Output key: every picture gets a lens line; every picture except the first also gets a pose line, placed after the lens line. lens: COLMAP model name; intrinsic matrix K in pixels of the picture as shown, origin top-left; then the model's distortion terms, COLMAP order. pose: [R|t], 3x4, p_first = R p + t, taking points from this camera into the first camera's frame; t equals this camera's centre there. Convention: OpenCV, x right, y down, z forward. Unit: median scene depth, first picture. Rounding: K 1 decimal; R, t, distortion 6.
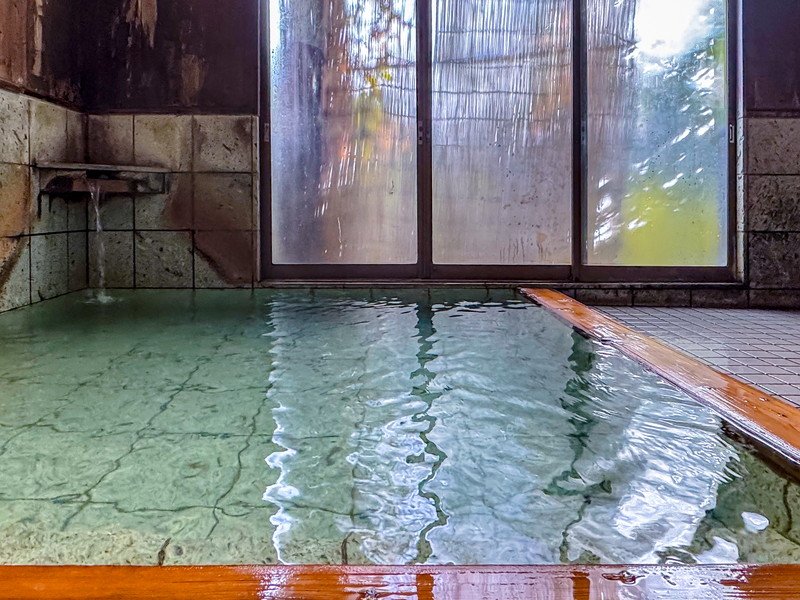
lens RADIAL K [[561.5, 0, 401.3], [0, 561.5, 301.2], [0, 0, 1]] dist [-0.005853, 0.005889]
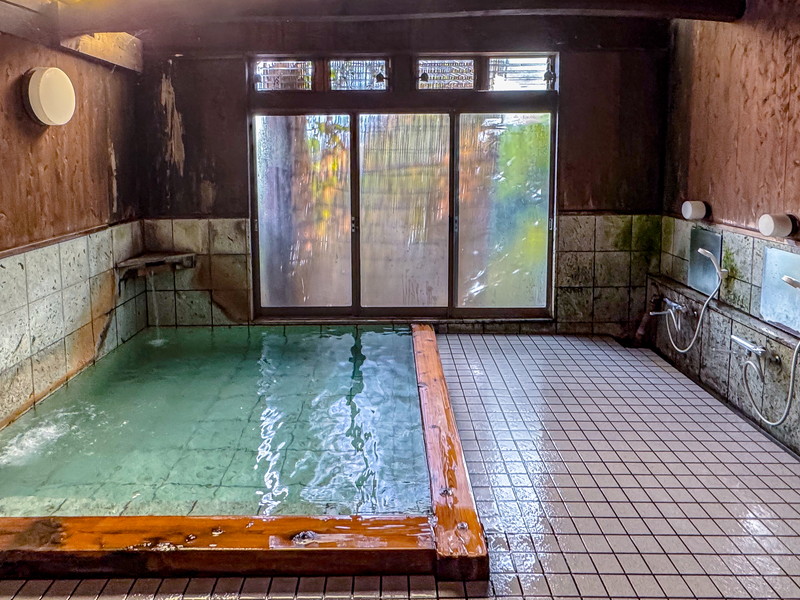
lens RADIAL K [[466.2, 0, 398.7], [0, 466.2, 298.3], [0, 0, 1]] dist [0.003093, -0.001013]
pose [[0.999996, 0.001688, 0.002163, 0.172331], [-0.001843, 0.997261, 0.073945, -0.203424], [-0.002032, -0.073949, 0.997260, -0.357282]]
